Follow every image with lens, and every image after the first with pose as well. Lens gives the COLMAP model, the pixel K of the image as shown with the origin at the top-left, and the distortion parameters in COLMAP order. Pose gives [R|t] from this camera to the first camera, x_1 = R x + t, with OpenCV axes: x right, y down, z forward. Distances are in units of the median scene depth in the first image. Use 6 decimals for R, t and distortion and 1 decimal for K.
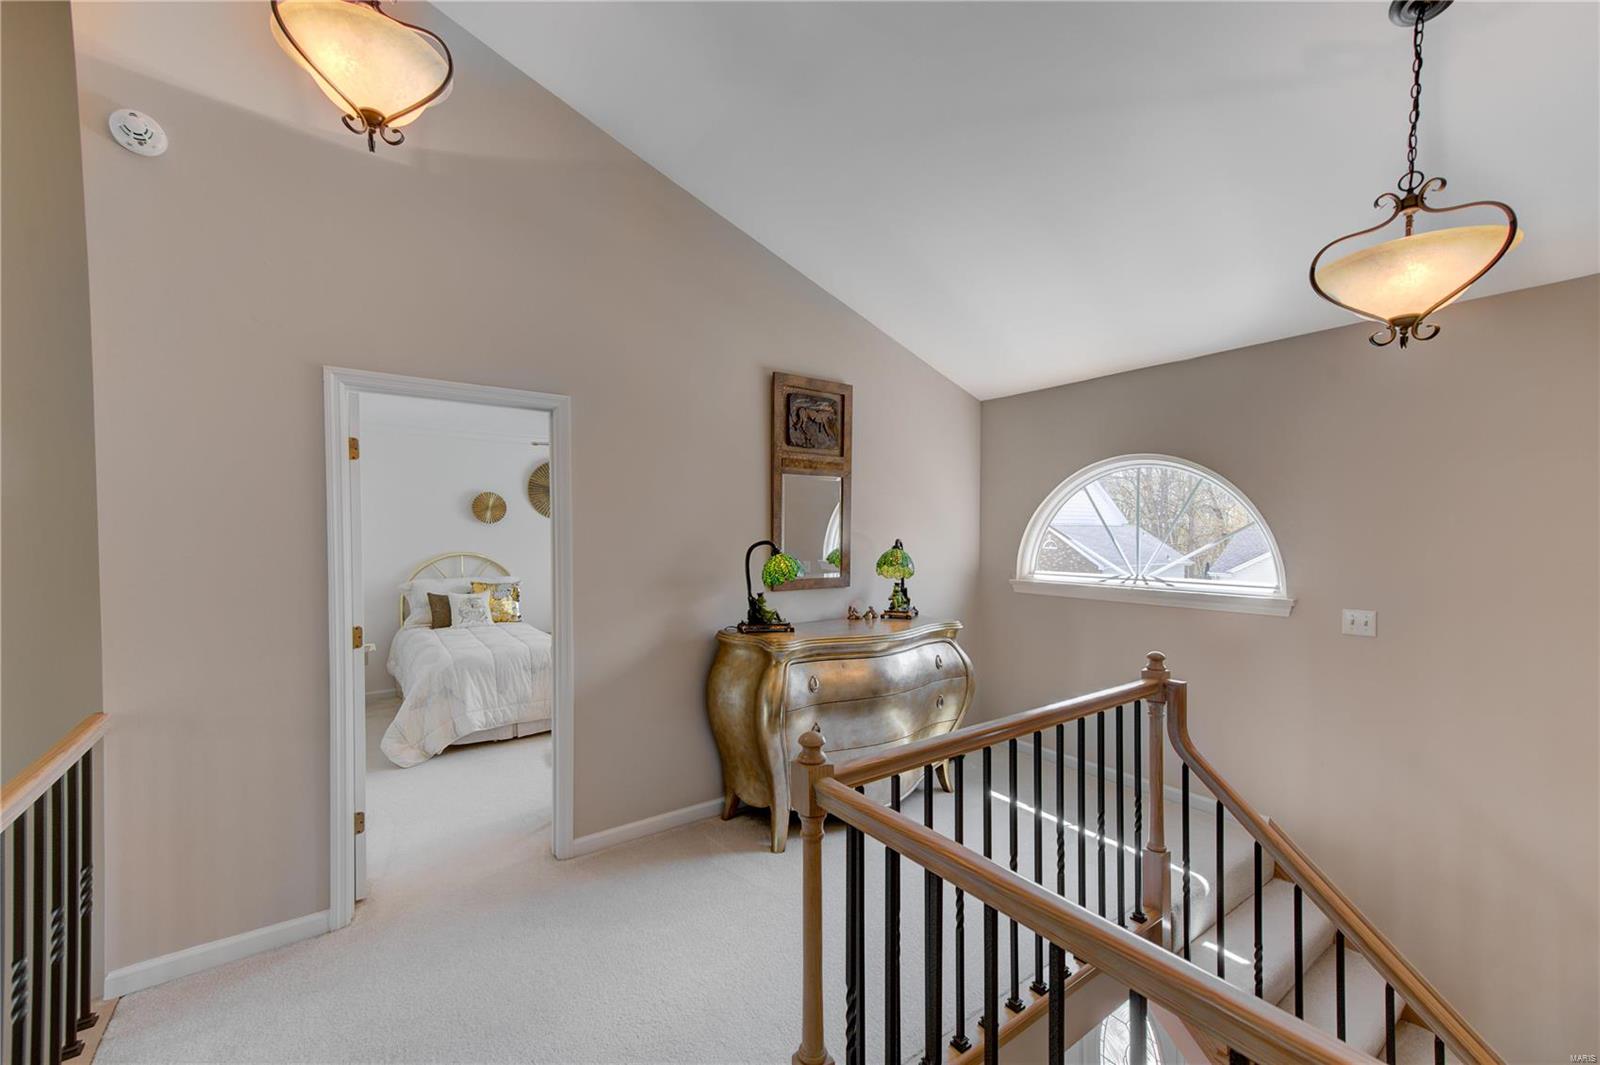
lens RADIAL K [[637.9, 0, 807.2], [0, 637.9, 551.0], [0, 0, 1]] dist [0.025600, 0.000337]
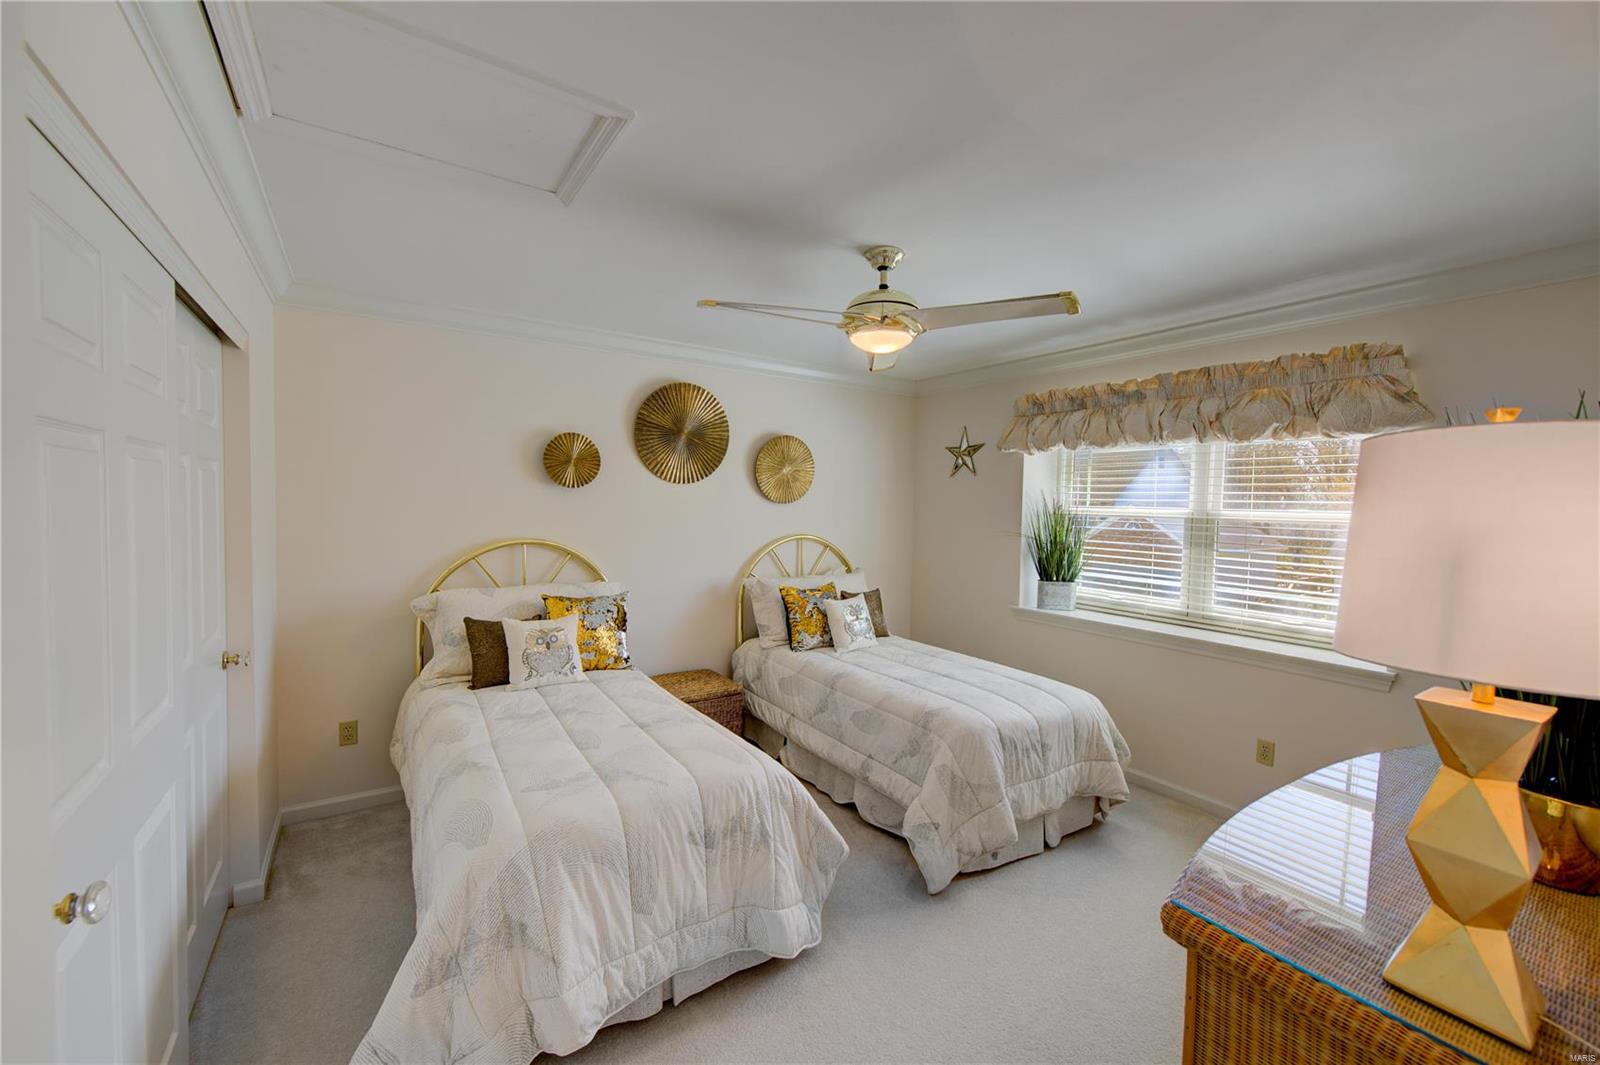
lens RADIAL K [[641.8, 0, 817.9], [0, 641.8, 525.1], [0, 0, 1]] dist [0.000619, 0.000019]
pose [[0.999393, 0.017107, -0.030341, -0.284068], [-0.017082, 0.999854, 0.001065, -0.015752], [0.030354, -0.000546, 0.999539, 0.479796]]
